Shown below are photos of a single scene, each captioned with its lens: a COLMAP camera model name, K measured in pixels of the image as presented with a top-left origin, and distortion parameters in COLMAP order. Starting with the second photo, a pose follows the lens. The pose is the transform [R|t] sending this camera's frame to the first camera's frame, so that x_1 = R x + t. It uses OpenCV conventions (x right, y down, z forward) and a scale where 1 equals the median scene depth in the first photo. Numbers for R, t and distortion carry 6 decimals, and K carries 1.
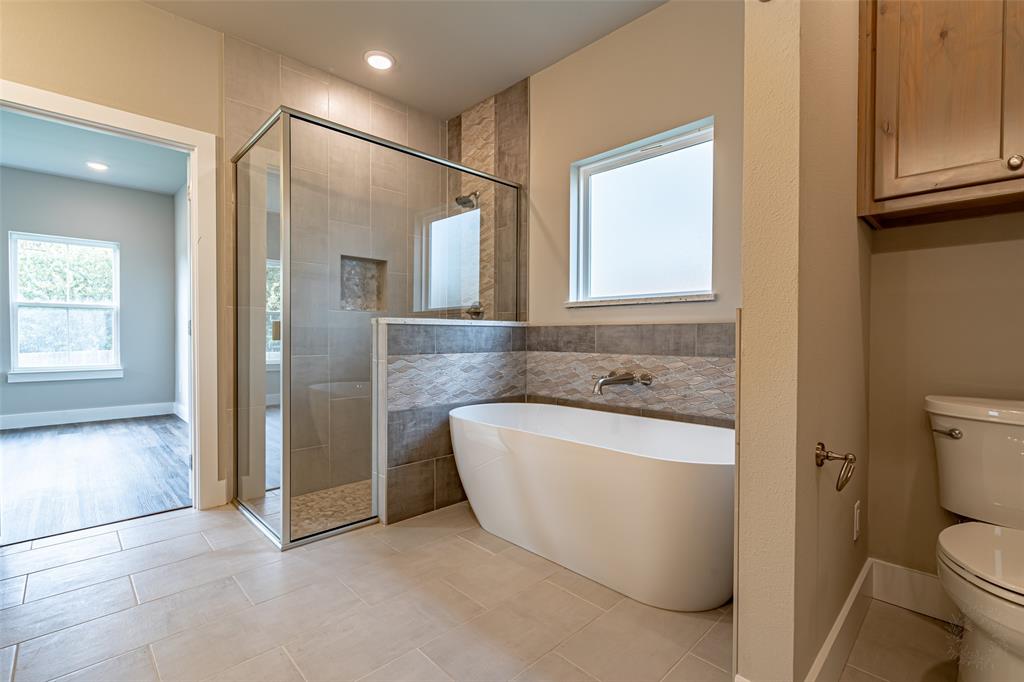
lens RADIAL K [[462.8, 0, 510.5], [0, 462.8, 338.9], [0, 0, 1]] dist [-0.005069, 0.000900]
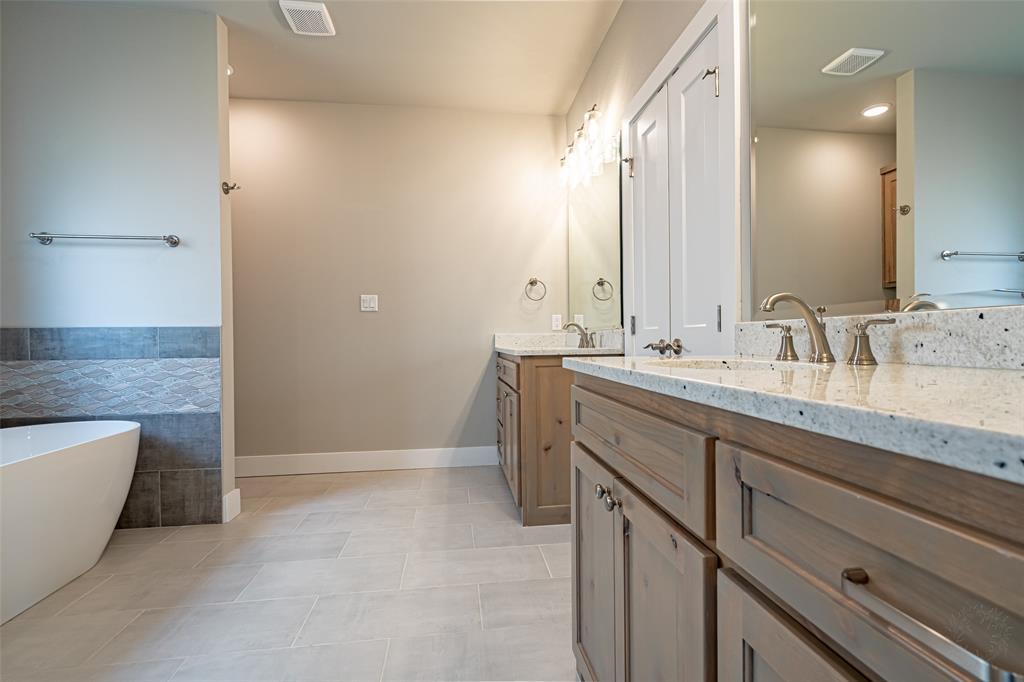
lens RADIAL K [[462.8, 0, 512.2], [0, 462.8, 340.1], [0, 0, 1]] dist [-0.005069, 0.000900]
pose [[-0.805504, -0.000091, 0.592590, -1.236234], [0.007726, 0.999913, 0.010655, -0.020735], [-0.592539, 0.013161, -0.805434, 1.248376]]
